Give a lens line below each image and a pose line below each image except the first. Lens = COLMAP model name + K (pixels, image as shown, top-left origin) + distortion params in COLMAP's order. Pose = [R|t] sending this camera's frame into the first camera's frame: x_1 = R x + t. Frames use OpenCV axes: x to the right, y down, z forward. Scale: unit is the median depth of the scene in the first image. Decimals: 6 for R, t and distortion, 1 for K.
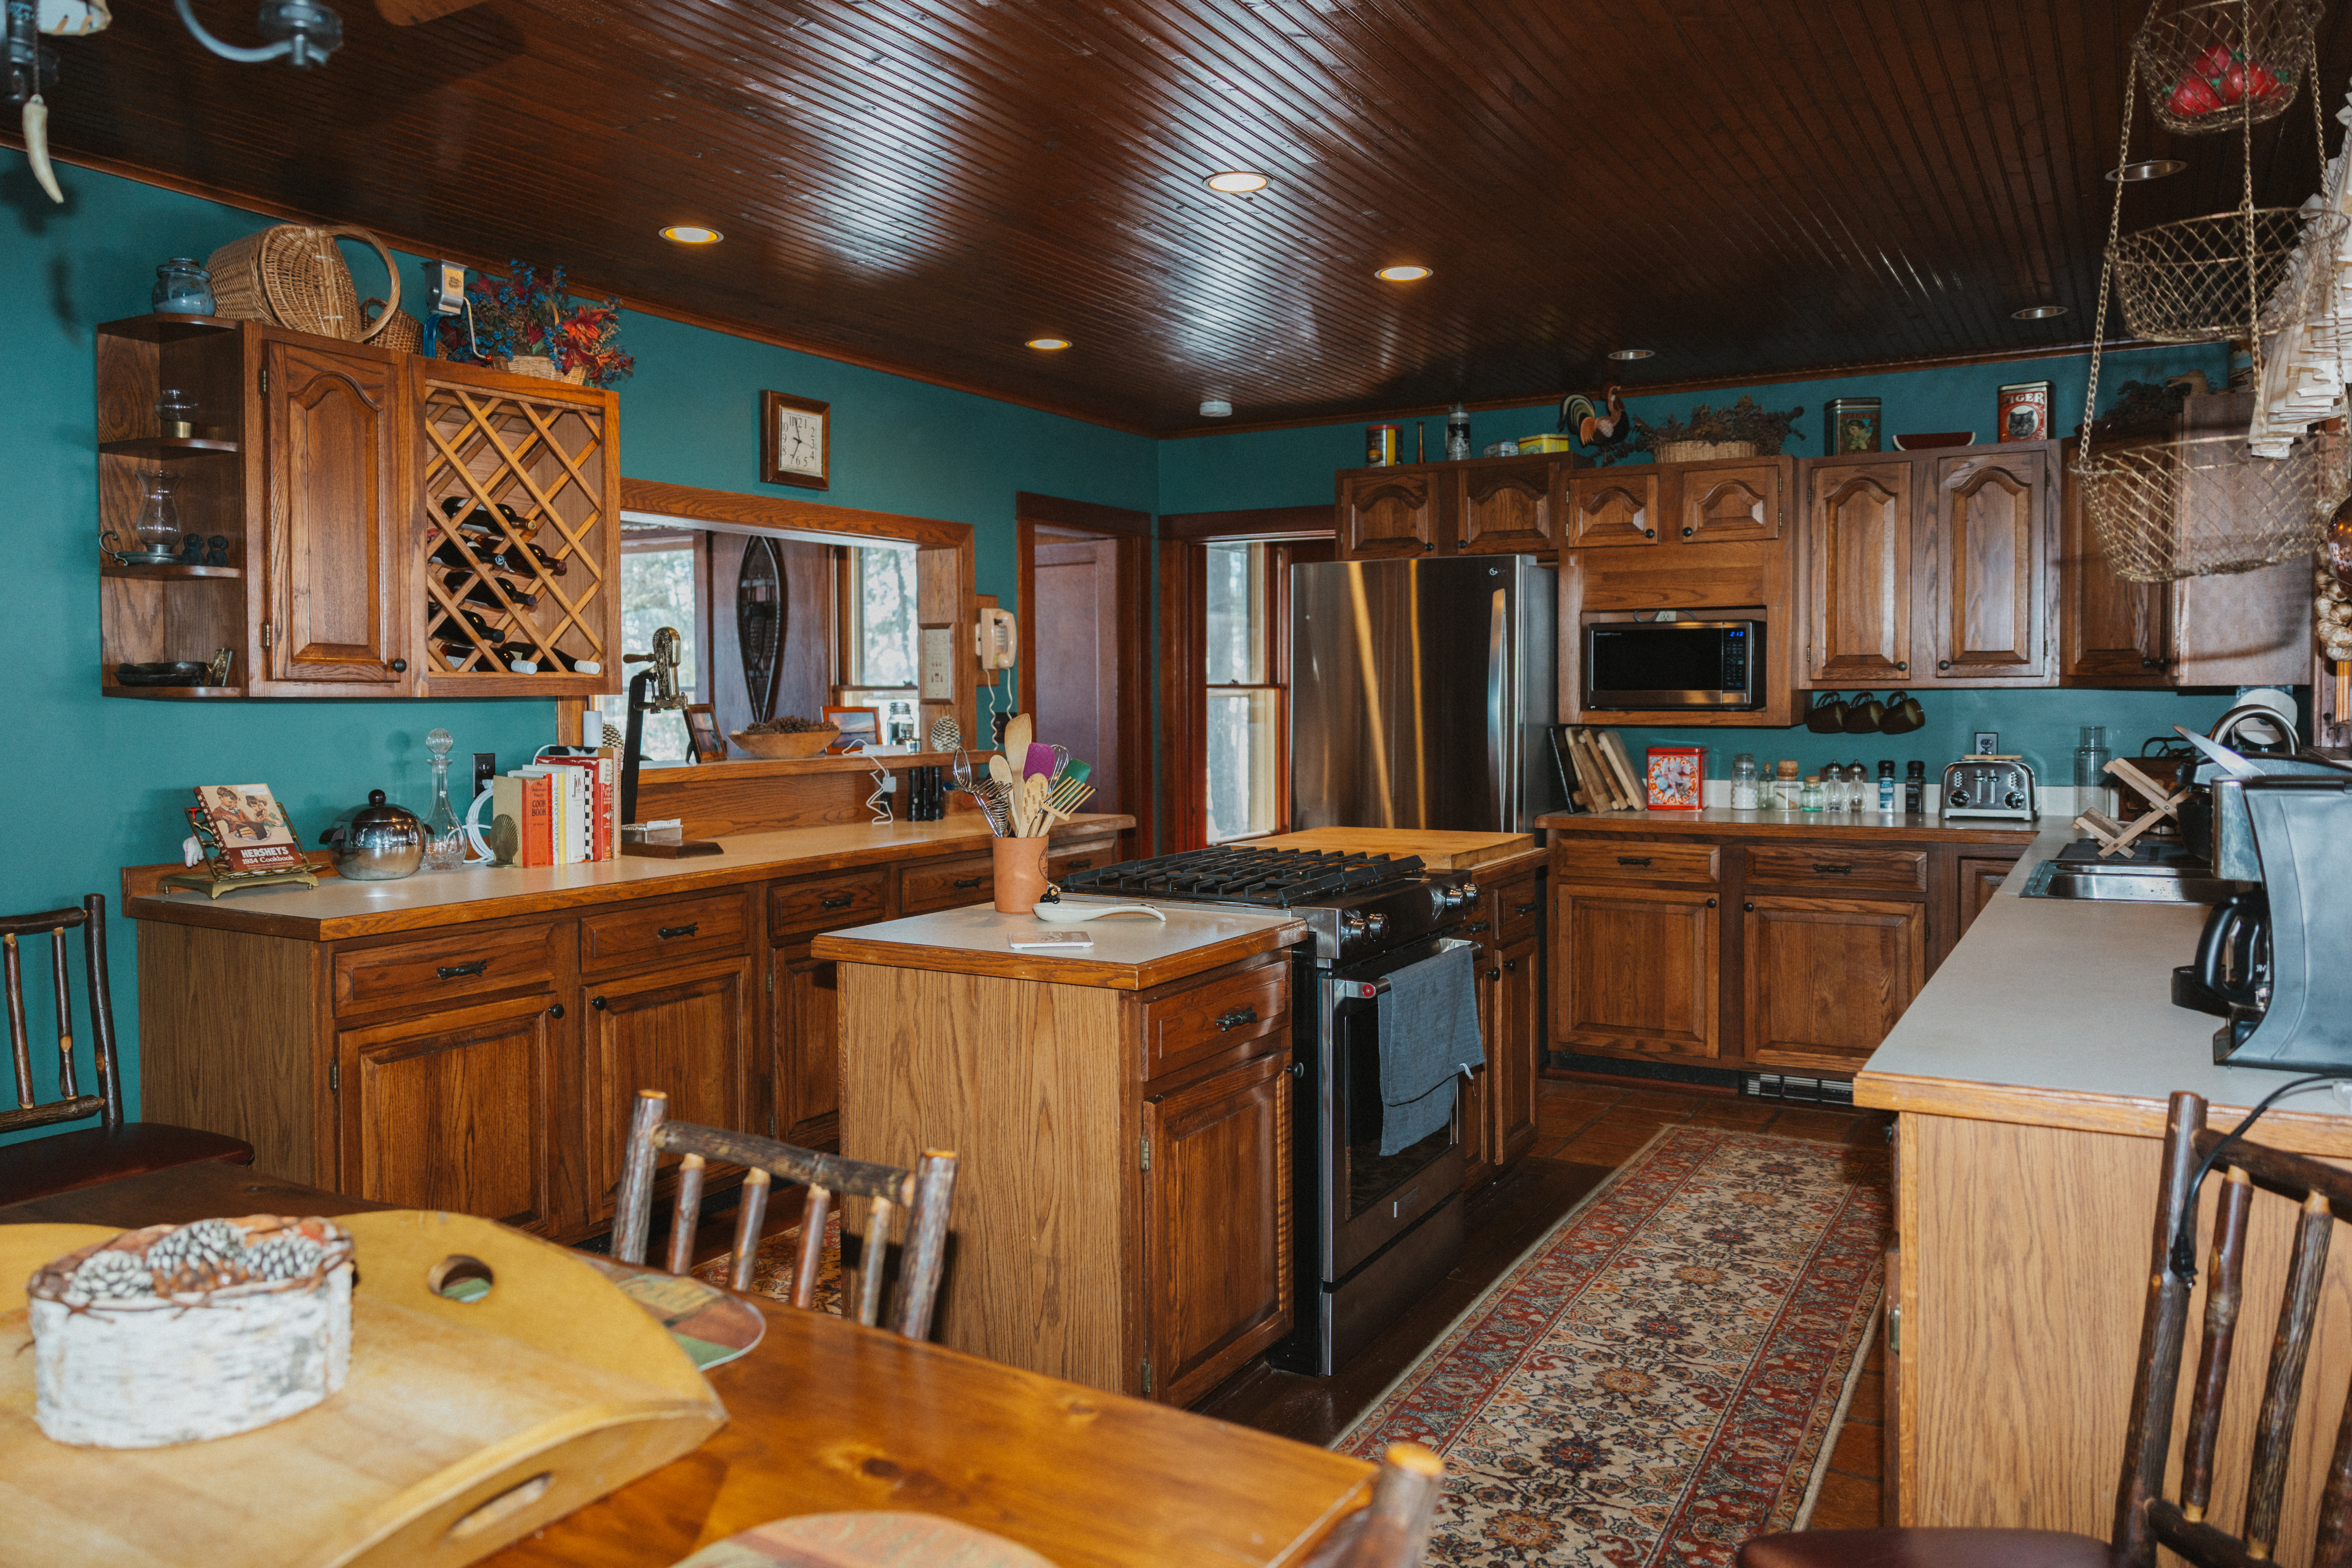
lens RADIAL K [[1721.7, 0, 1107.9], [0, 1721.7, 750.5], [0, 0, 1]] dist [-0.013484, -0.009686]
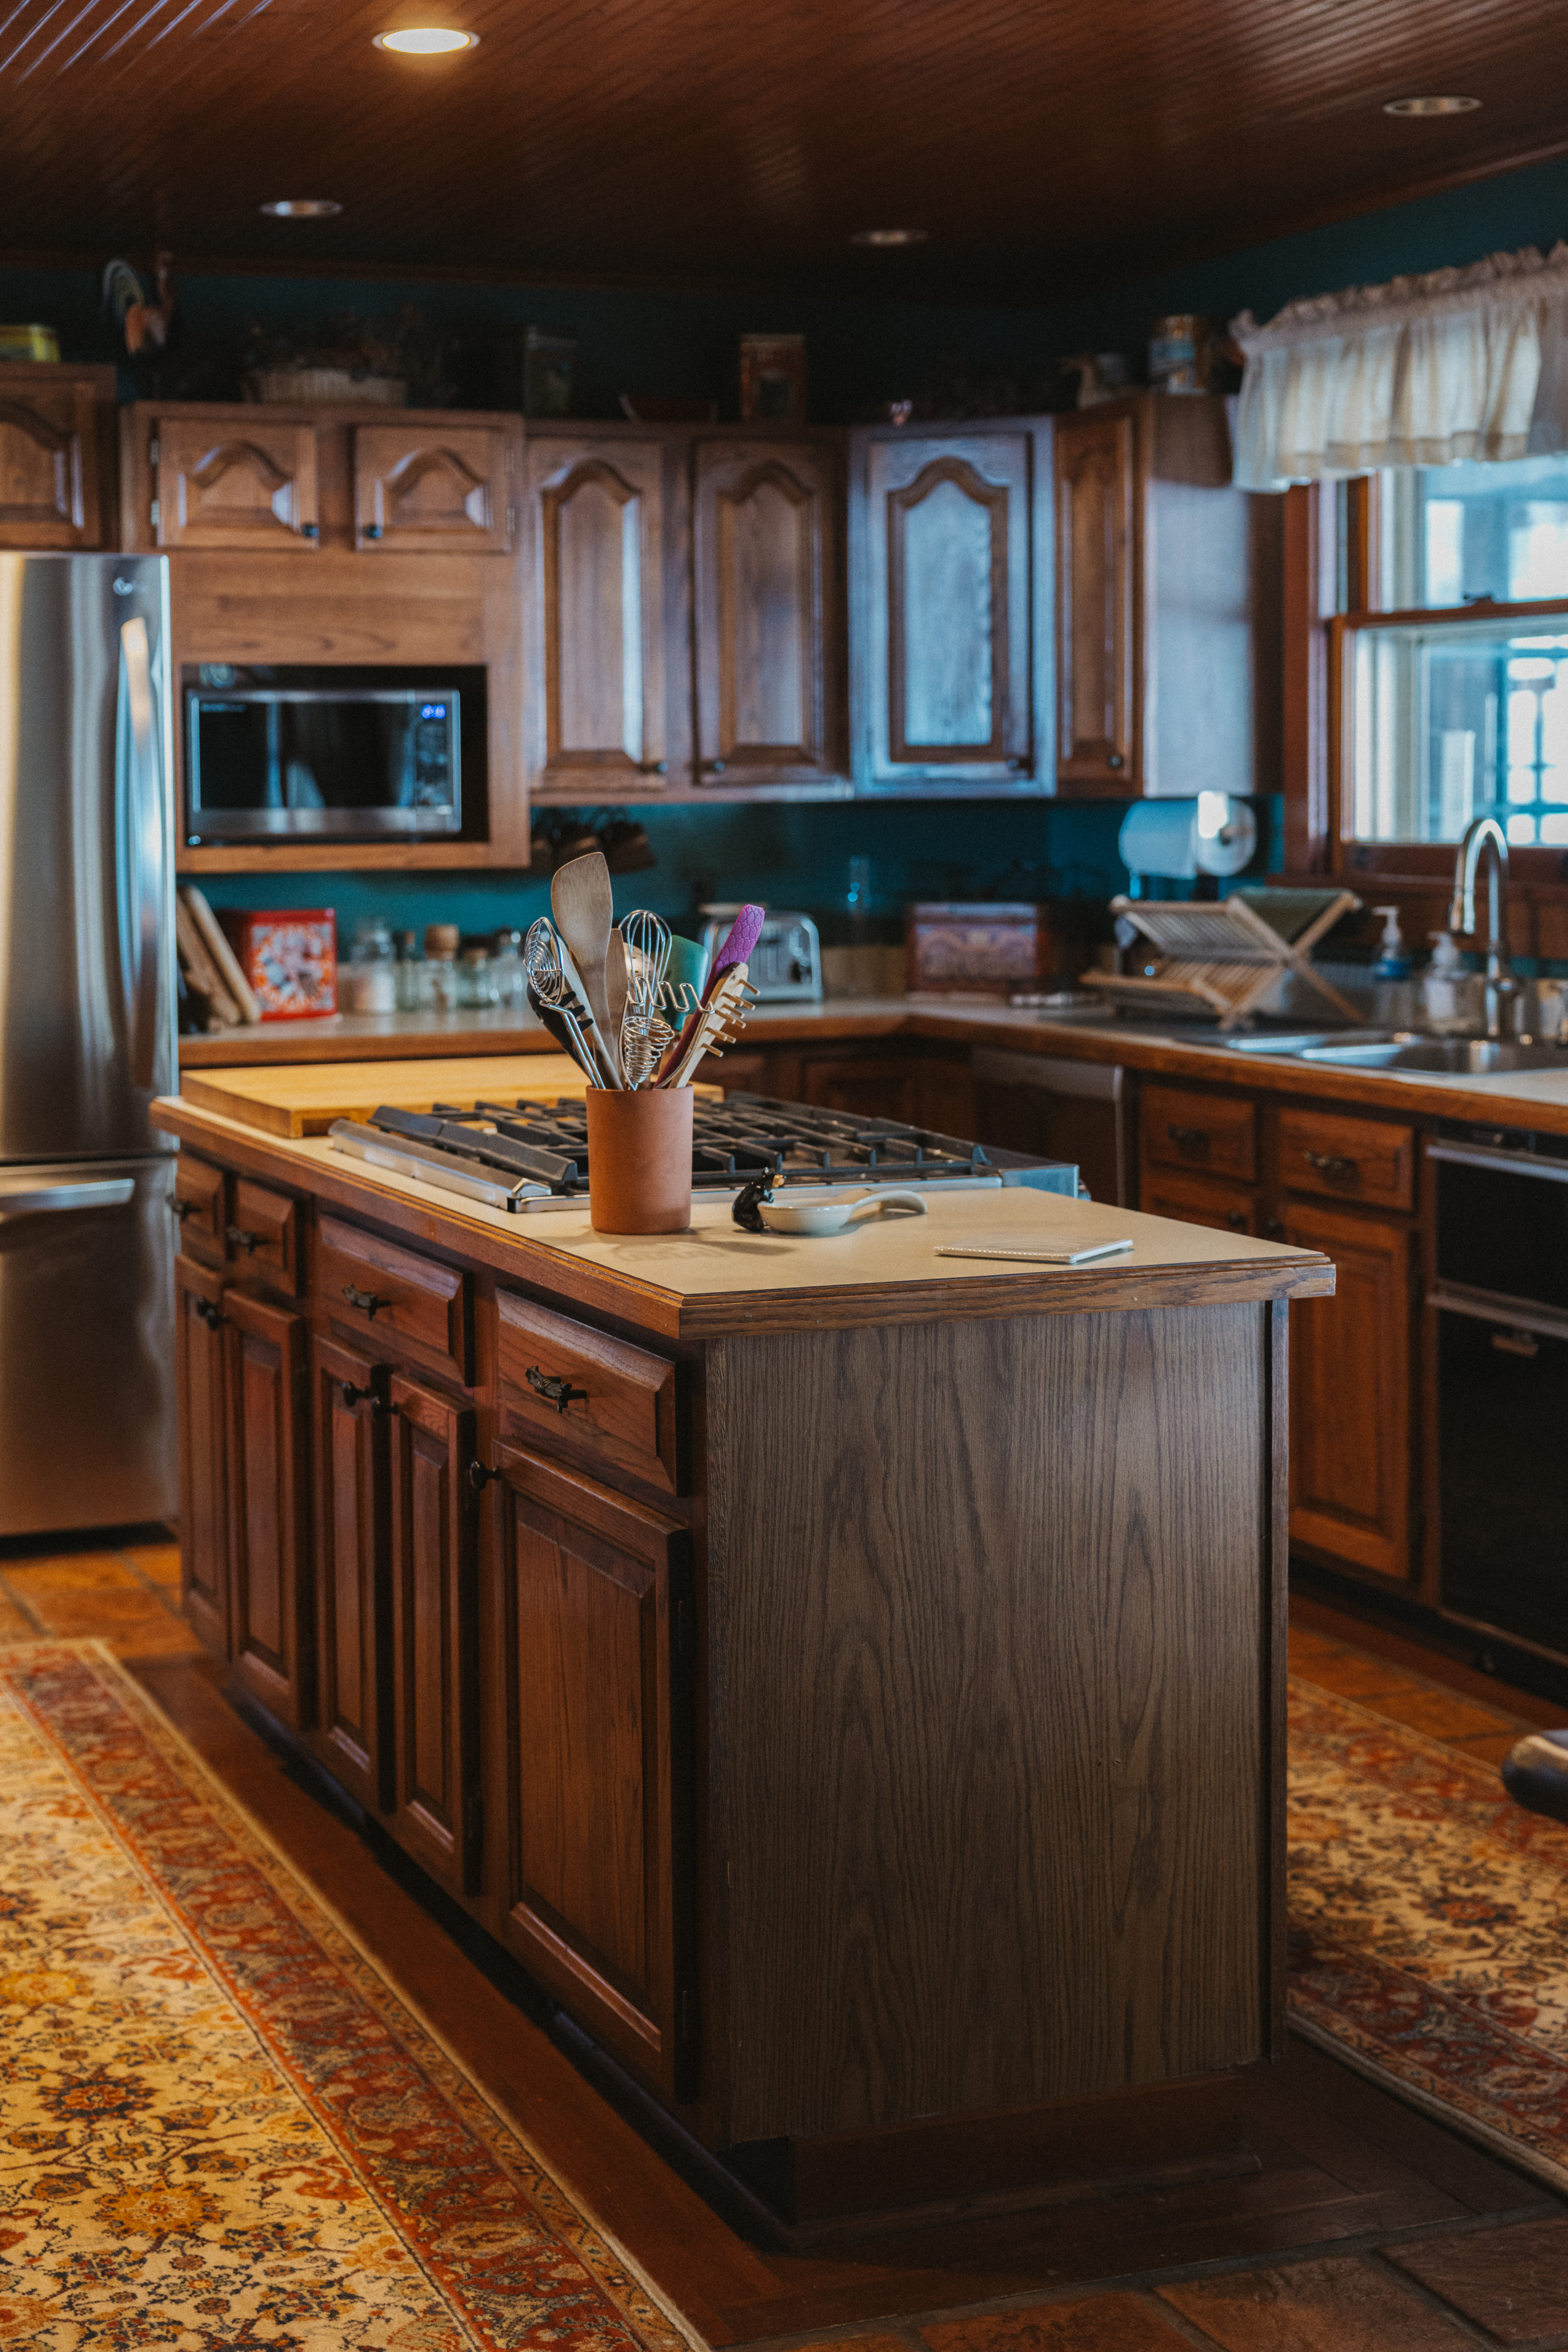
lens RADIAL K [[3443.7, 0, 705.8], [0, 3443.7, 1049.7], [0, 0, 1]] dist [0.013449, -0.019088]
pose [[0.616680, -0.061398, 0.784816, -0.510412], [0.035552, 0.998109, 0.050148, -0.008205], [-0.786411, -0.003023, 0.617697, 0.199634]]
